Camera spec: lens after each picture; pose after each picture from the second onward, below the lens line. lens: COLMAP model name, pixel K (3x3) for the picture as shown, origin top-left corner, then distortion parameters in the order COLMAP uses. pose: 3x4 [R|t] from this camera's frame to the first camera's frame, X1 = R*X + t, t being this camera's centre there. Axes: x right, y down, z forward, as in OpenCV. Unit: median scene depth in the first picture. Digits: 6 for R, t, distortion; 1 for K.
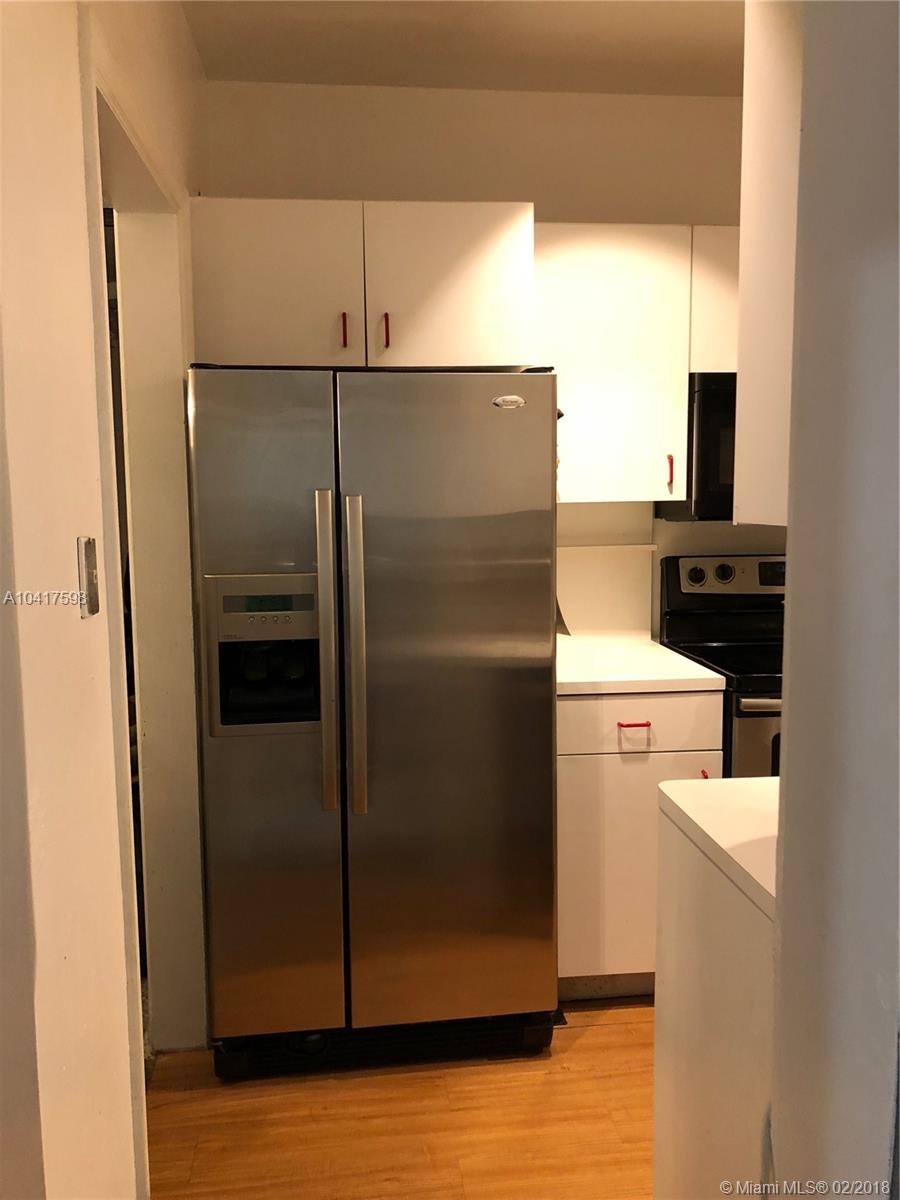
lens RADIAL K [[981.9, 0, 447.1], [0, 981.9, 594.4], [0, 0, 1]] dist [0.078106, -0.142259]
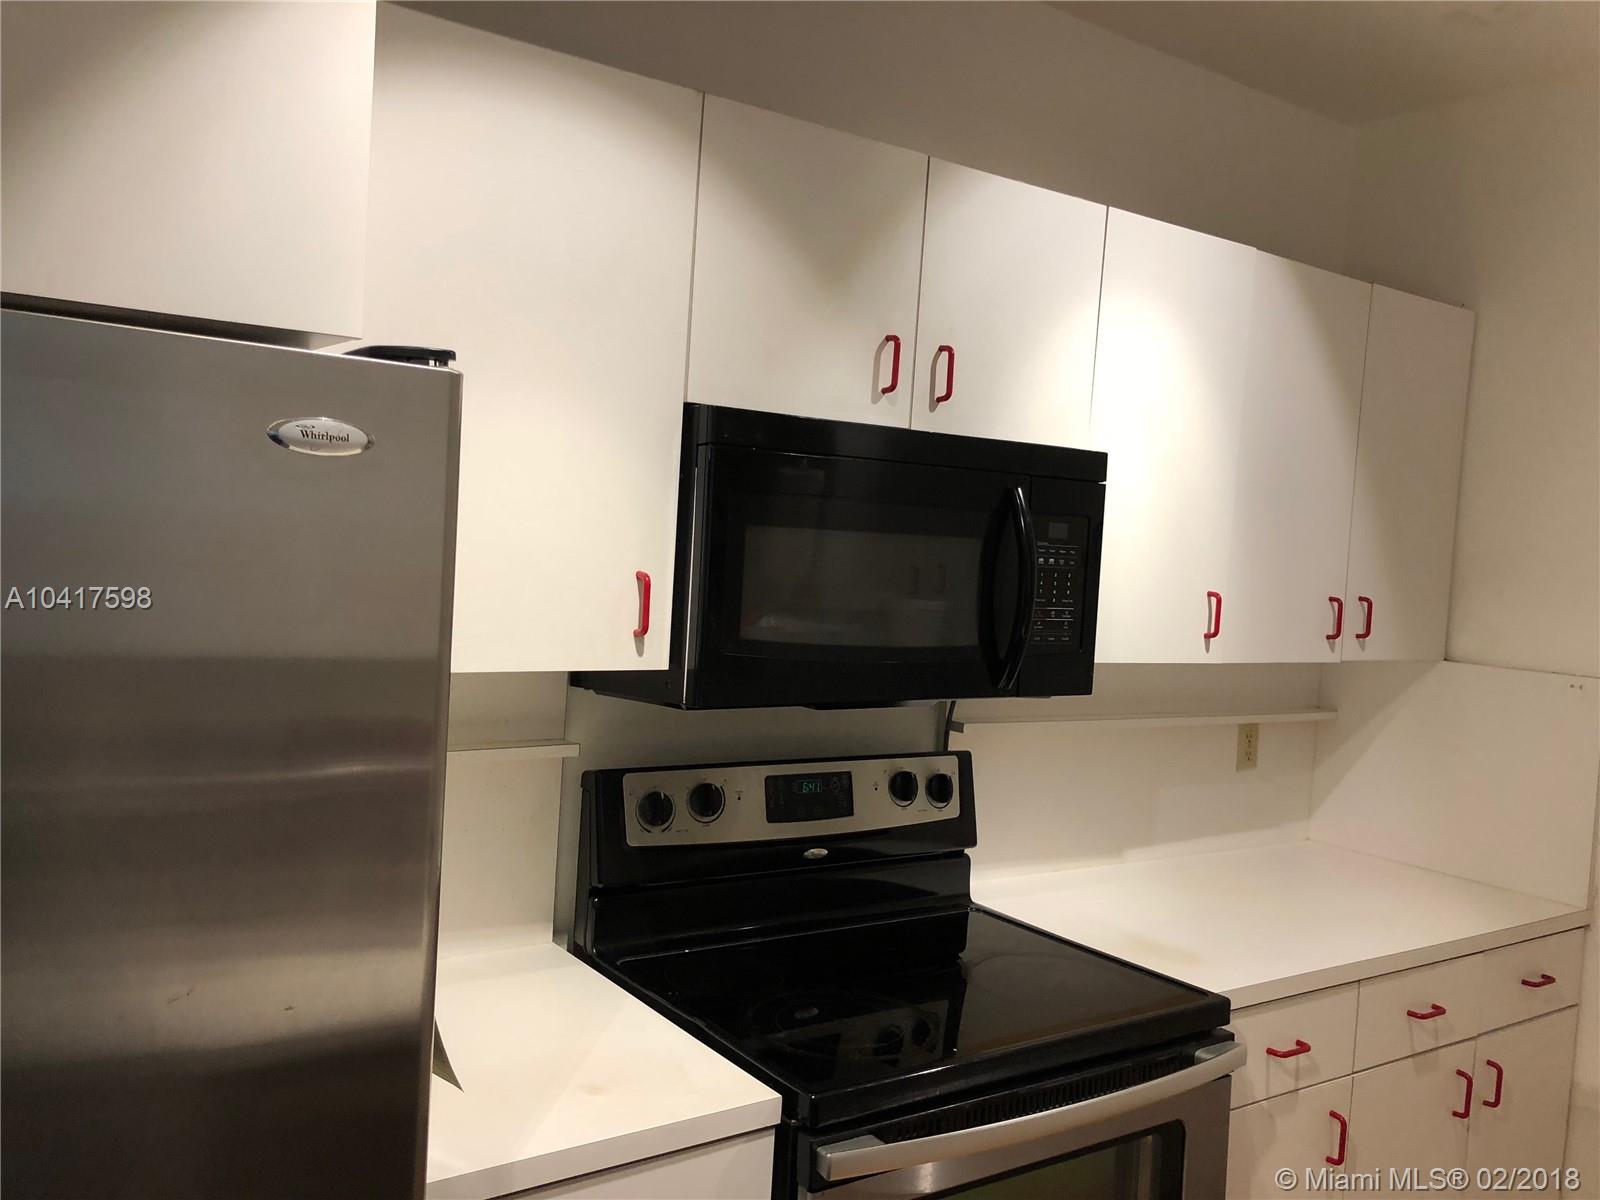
lens RADIAL K [[1329.6, 0, 804.0], [0, 1329.6, 597.9], [0, 0, 1]] dist [0.106180, -0.227327]
pose [[0.872198, 0.042438, 0.487309, -0.010240], [-0.014498, 0.998035, -0.060966, -0.093411], [-0.488939, 0.046109, 0.871099, 0.425157]]
